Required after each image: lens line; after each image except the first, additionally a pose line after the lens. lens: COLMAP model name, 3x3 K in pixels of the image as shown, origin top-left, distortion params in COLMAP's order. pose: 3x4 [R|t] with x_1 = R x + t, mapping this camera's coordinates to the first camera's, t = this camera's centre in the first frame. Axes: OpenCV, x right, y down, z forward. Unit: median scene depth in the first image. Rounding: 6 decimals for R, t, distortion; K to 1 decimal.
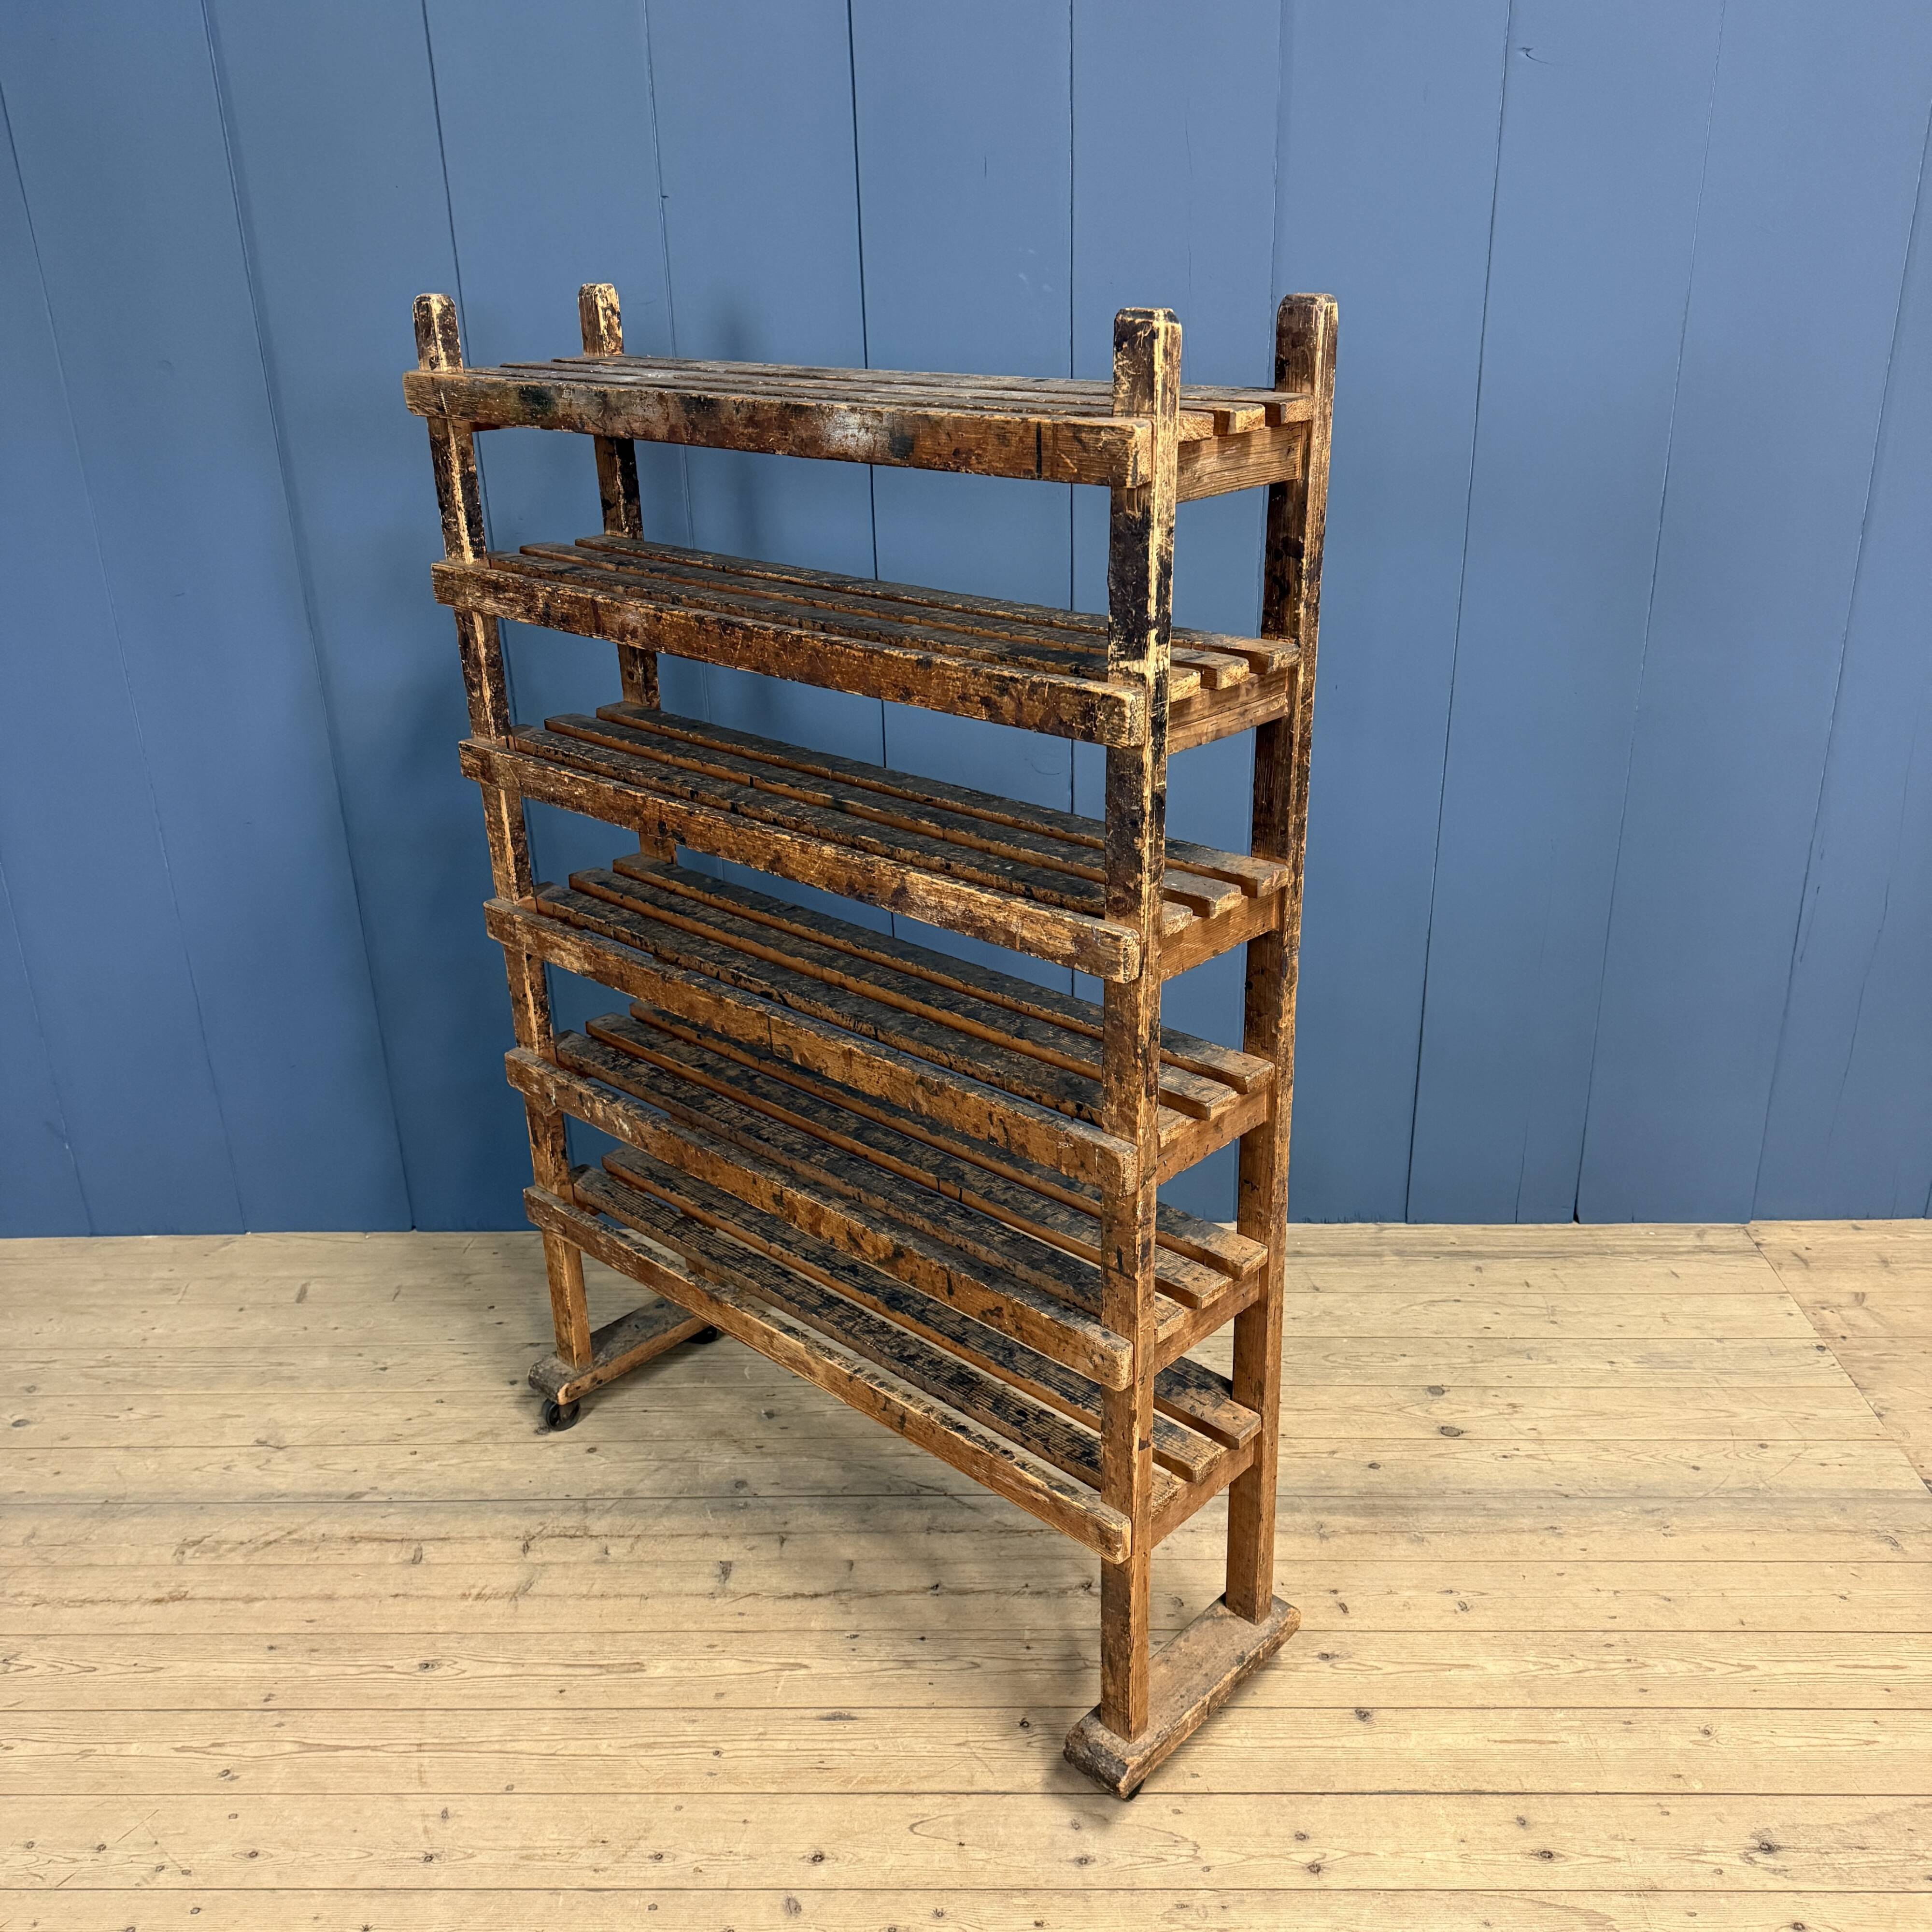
lens RADIAL K [[1853.5, 0, 968.3], [0, 1853.5, 969.4], [0, 0, 1]] dist [-0.008795, 0.000000]
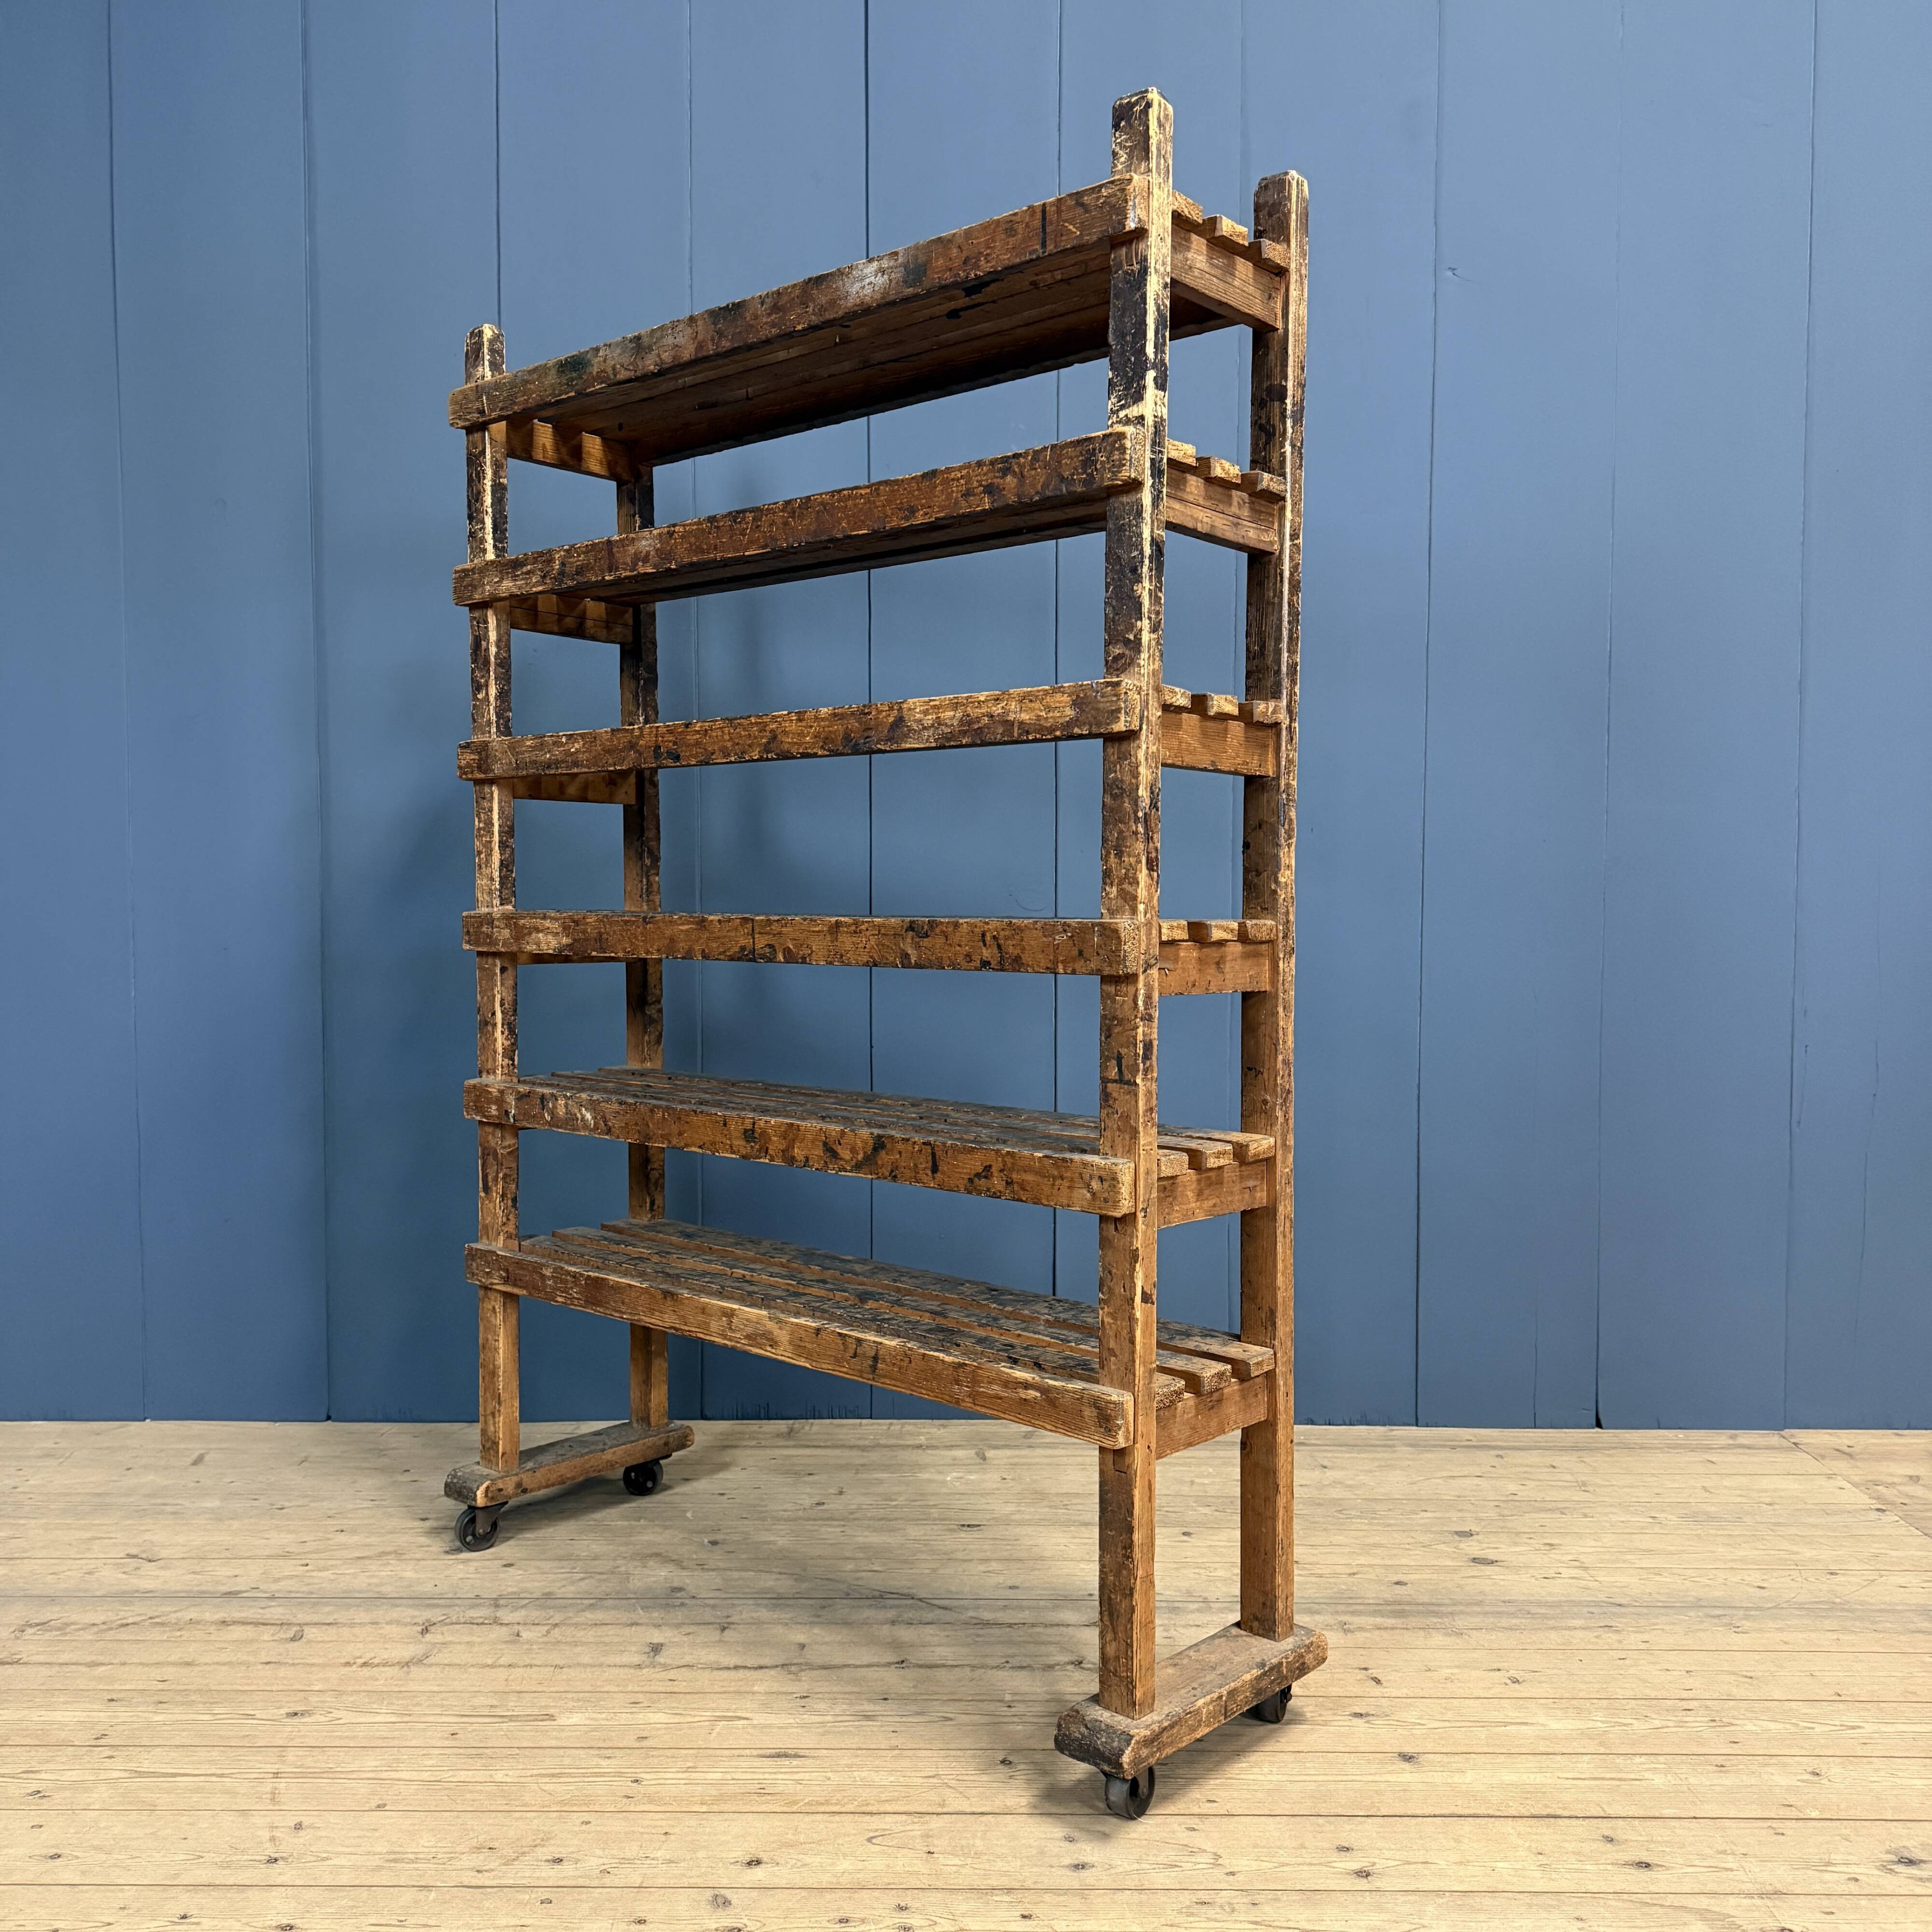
lens RADIAL K [[1853.5, 0, 968.4], [0, 1853.5, 954.6], [0, 0, 1]] dist [-0.008795, 0.000000]
pose [[0.999546, 0.025527, 0.015976, -0.008271], [-0.018317, 0.936460, -0.350295, 0.319224], [-0.023903, 0.349844, 0.936503, 0.078755]]
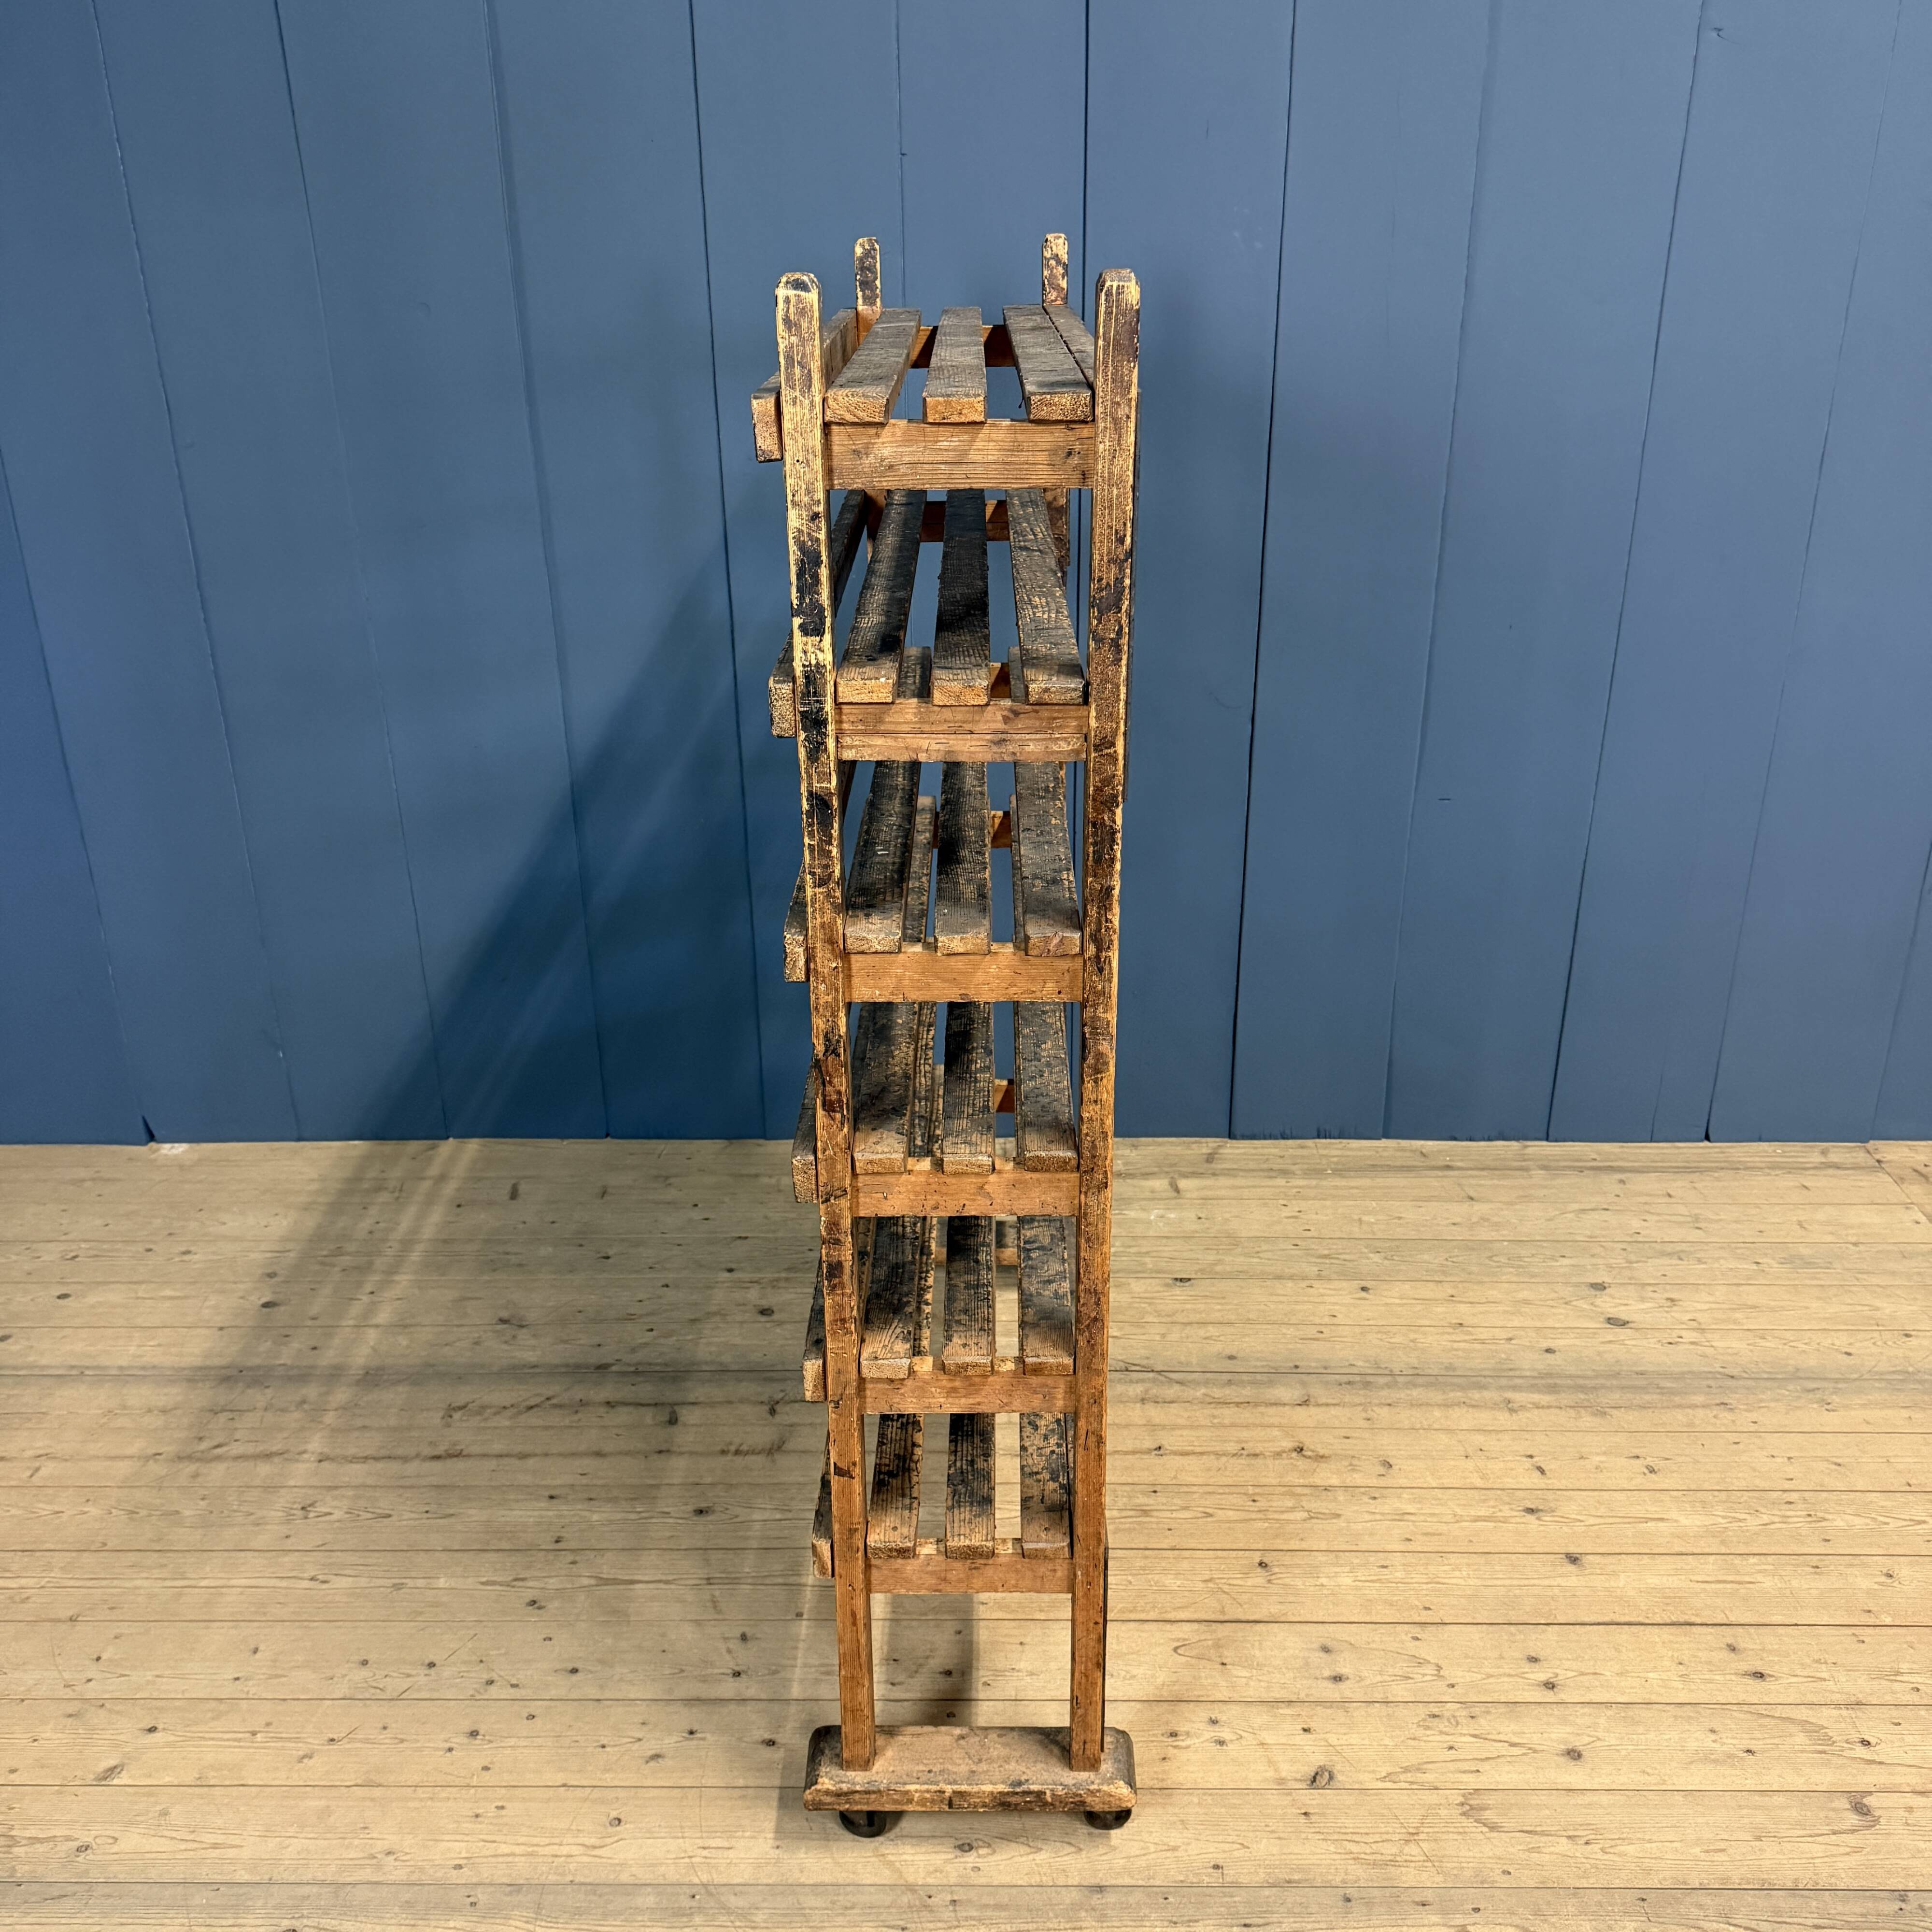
lens RADIAL K [[1853.5, 0, 963.7], [0, 1853.5, 970.8], [0, 0, 1]] dist [-0.008795, 0.000000]
pose [[0.999889, 0.011359, 0.009596, -0.142542], [-0.011444, 0.999896, 0.008829, 0.044845], [-0.009495, -0.008938, 0.999915, -0.075034]]
